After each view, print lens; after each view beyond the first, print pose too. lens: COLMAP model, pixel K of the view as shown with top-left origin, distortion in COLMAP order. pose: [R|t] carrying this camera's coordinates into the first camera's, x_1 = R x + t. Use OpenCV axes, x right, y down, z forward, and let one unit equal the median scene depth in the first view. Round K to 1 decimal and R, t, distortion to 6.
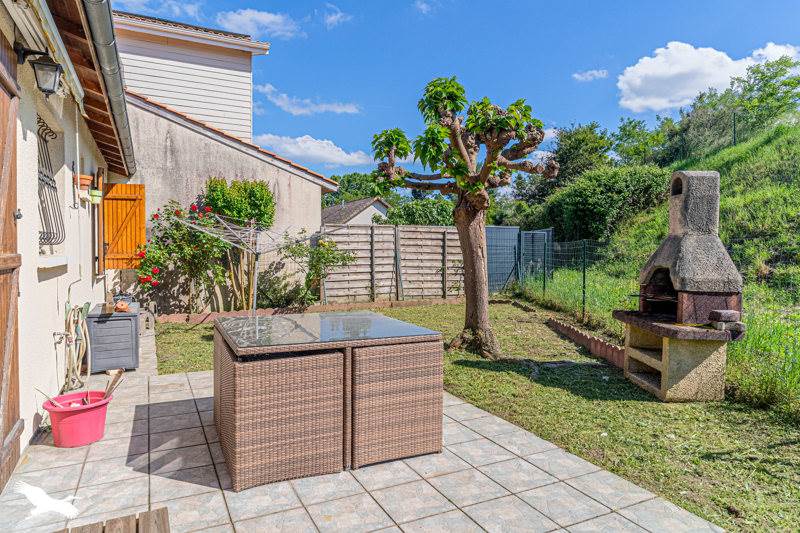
lens RADIAL K [[501.8, 0, 400.9], [0, 501.8, 265.5], [0, 0, 1]] dist [0.004387, 0.000301]
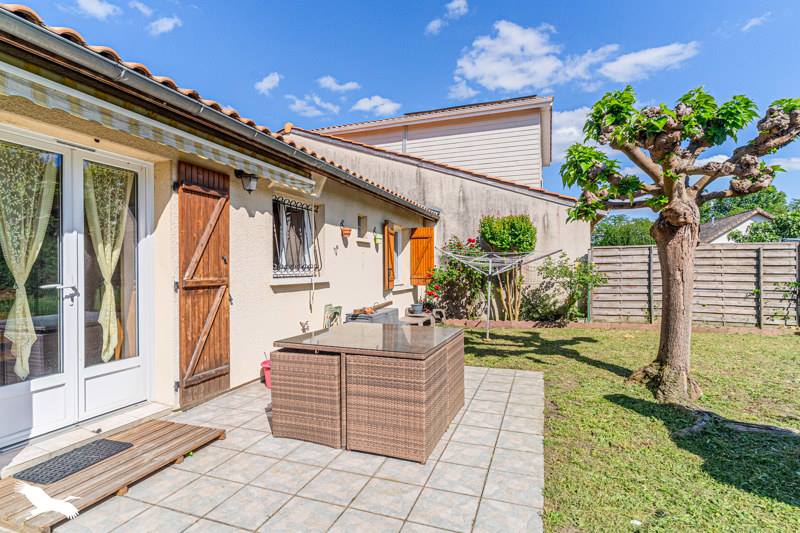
lens RADIAL K [[406.8, 0, 399.1], [0, 406.8, 268.8], [0, 0, 1]] dist [0.004983, -0.000587]
pose [[0.681996, -0.007496, -0.731318, 0.231040], [-0.015650, 0.999569, -0.024840, -0.008641], [0.731189, 0.028386, 0.681584, 0.117870]]
